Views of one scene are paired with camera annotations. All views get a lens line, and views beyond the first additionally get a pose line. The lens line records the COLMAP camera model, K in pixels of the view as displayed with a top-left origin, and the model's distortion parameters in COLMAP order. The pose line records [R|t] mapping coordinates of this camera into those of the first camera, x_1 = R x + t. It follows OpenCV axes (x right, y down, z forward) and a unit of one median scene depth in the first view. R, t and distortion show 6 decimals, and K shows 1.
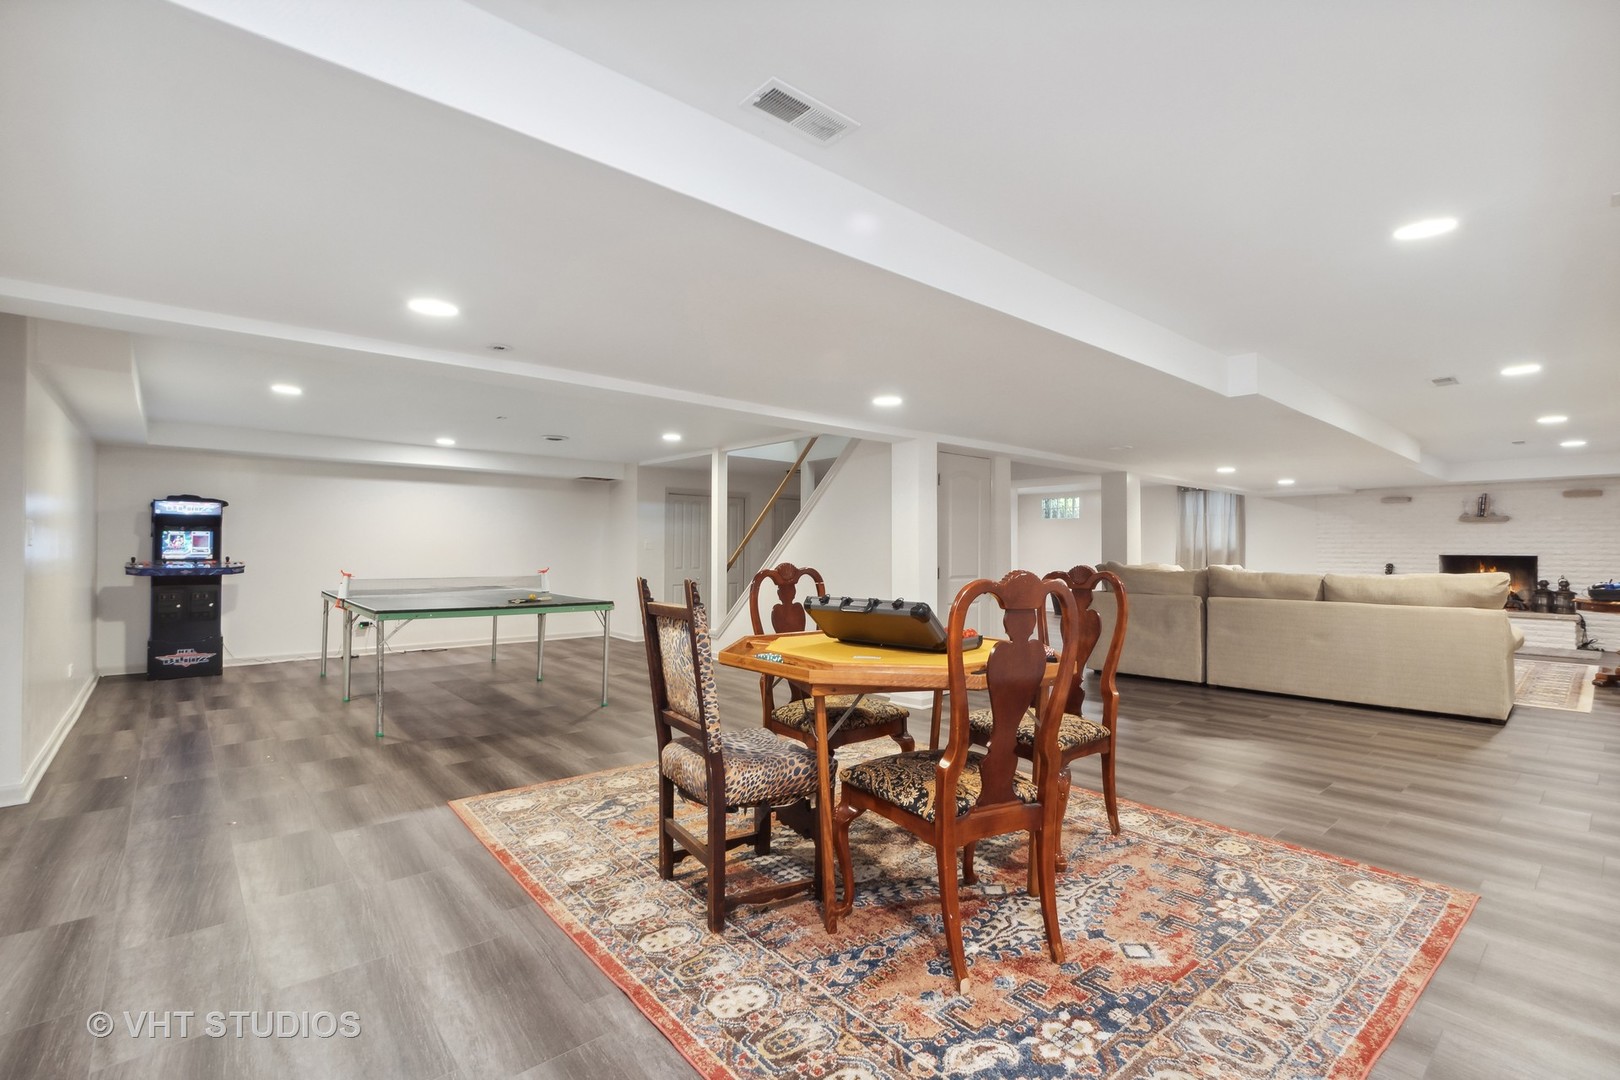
lens RADIAL K [[740.0, 0, 797.5], [0, 740.0, 549.0], [0, 0, 1]] dist [0.000092, 0.000138]
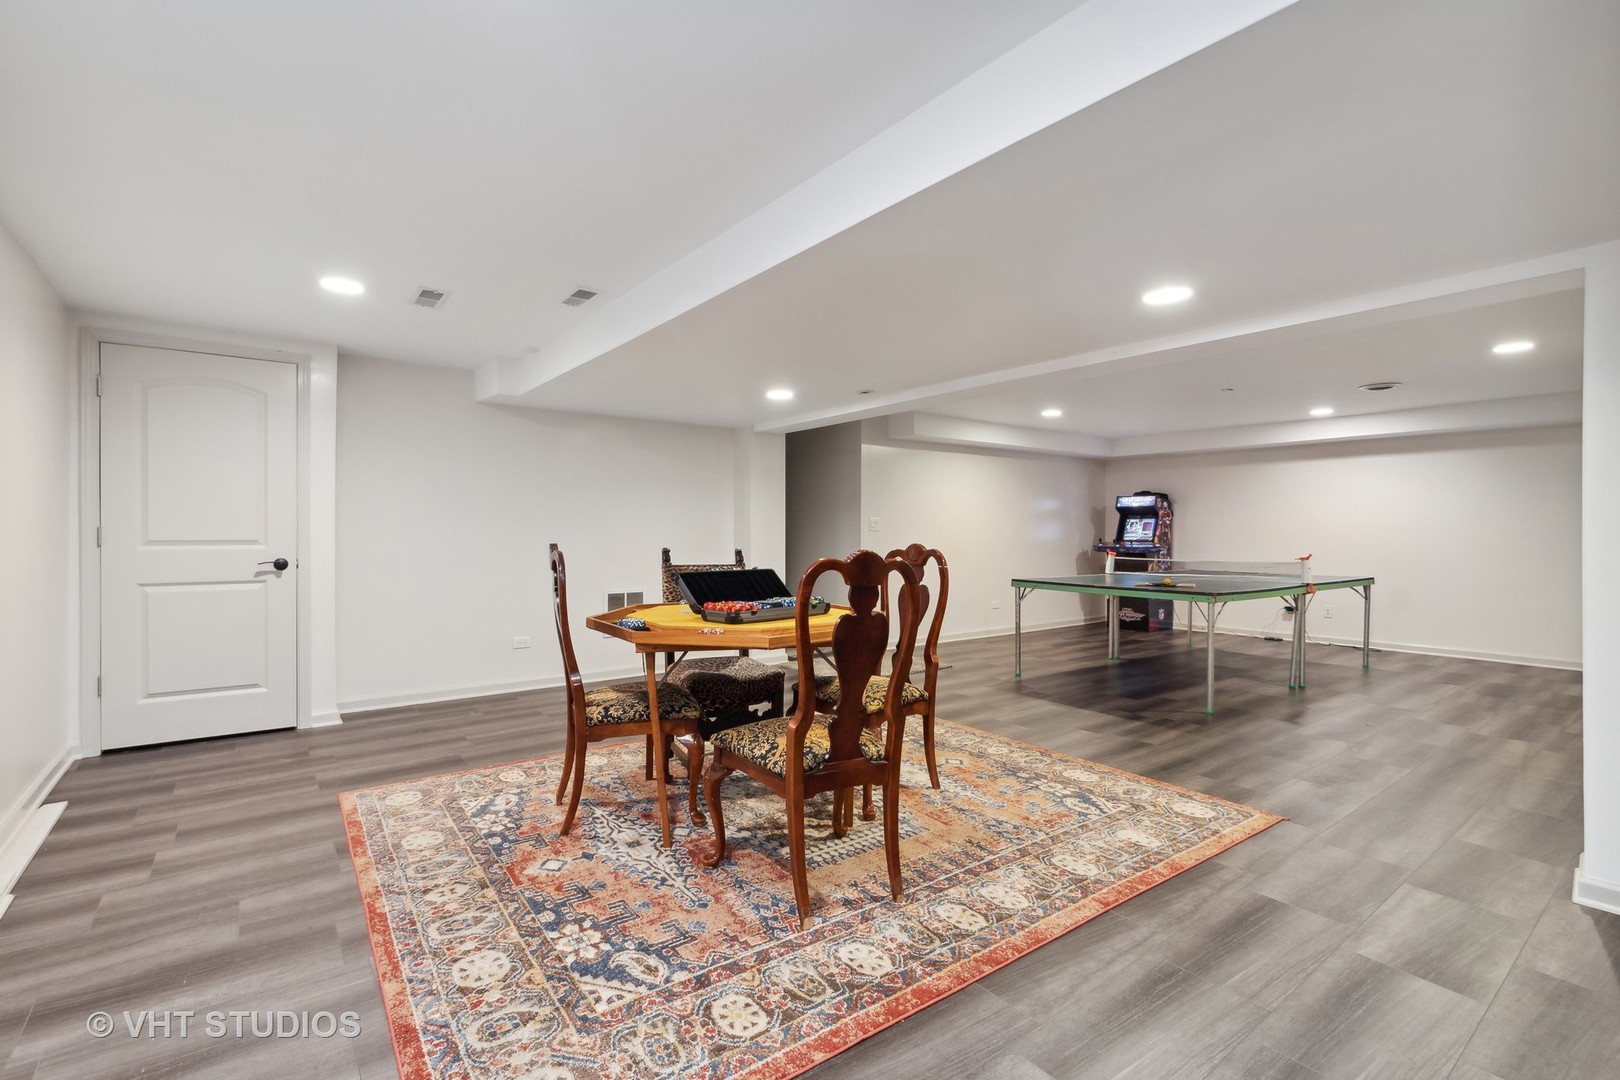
lens RADIAL K [[740.0, 0, 796.8], [0, 740.0, 532.2], [0, 0, 1]] dist [0.000092, 0.000138]
pose [[-0.081391, -0.004364, -0.996673, 1.516309], [0.003869, 0.999981, -0.004694, 0.009467], [0.996675, -0.004238, -0.081373, 1.394415]]
